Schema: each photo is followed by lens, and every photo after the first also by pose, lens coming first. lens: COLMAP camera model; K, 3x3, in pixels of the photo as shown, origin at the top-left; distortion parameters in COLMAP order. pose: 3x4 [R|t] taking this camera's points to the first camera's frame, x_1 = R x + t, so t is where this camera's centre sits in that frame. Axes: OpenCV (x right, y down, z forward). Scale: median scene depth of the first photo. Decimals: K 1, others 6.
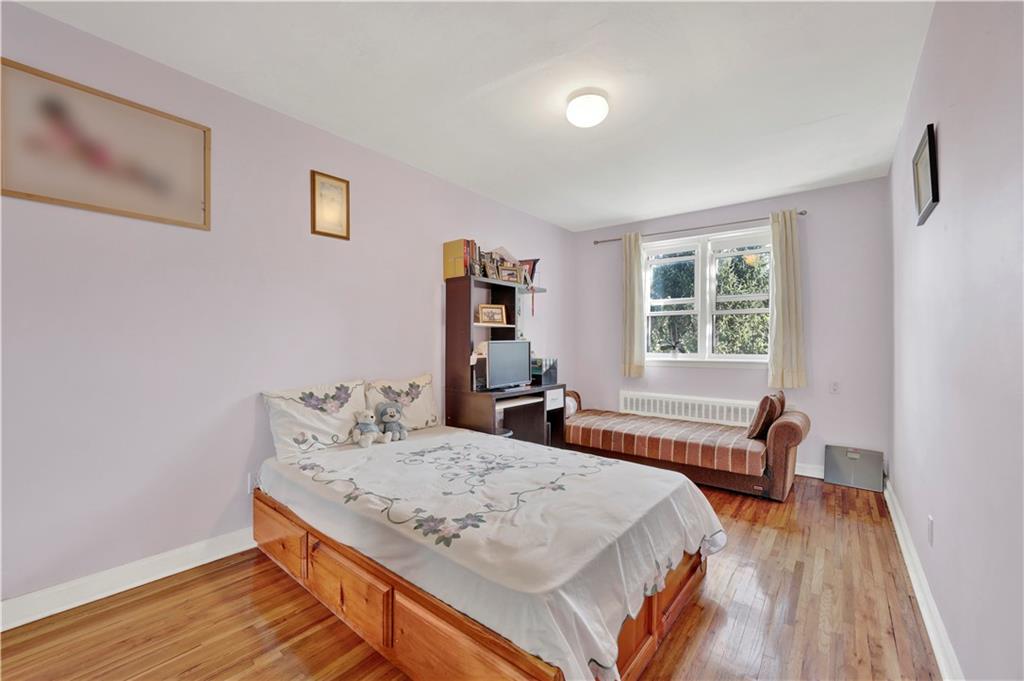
lens RADIAL K [[415.6, 0, 490.9], [0, 415.6, 338.6], [0, 0, 1]] dist [-0.006331, 0.000129]
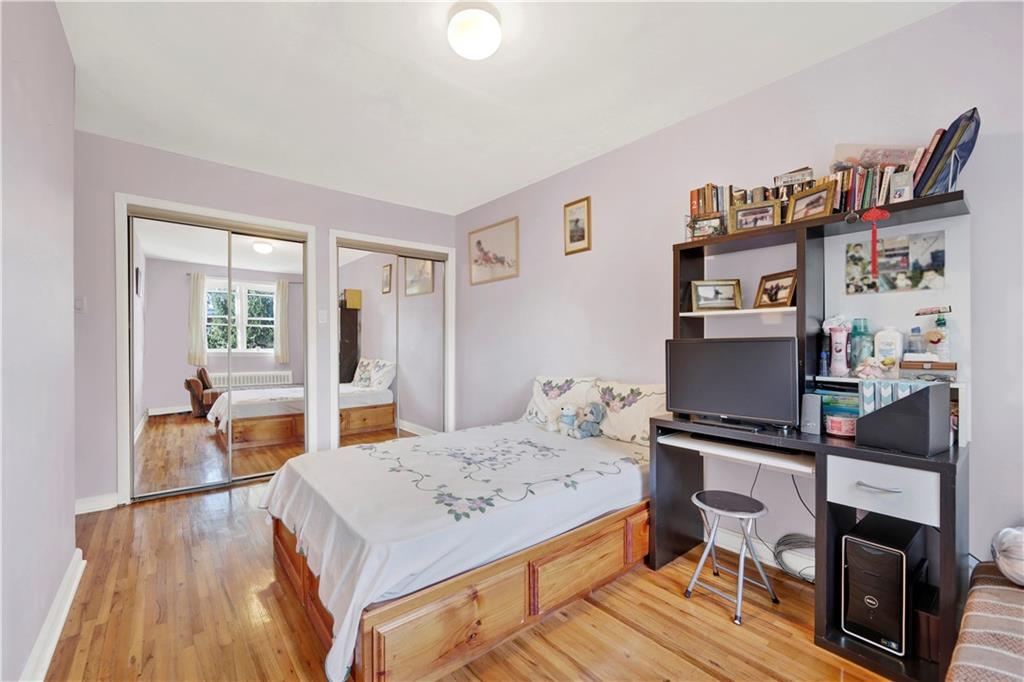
lens RADIAL K [[435.0, 0, 499.7], [0, 435.0, 344.1], [0, 0, 1]] dist [-0.000339, 0.000047]
pose [[-0.209462, 0.008137, -0.977783, 1.072404], [0.017558, 0.999835, 0.004560, 0.005198], [0.977659, -0.016213, -0.209571, 1.285948]]
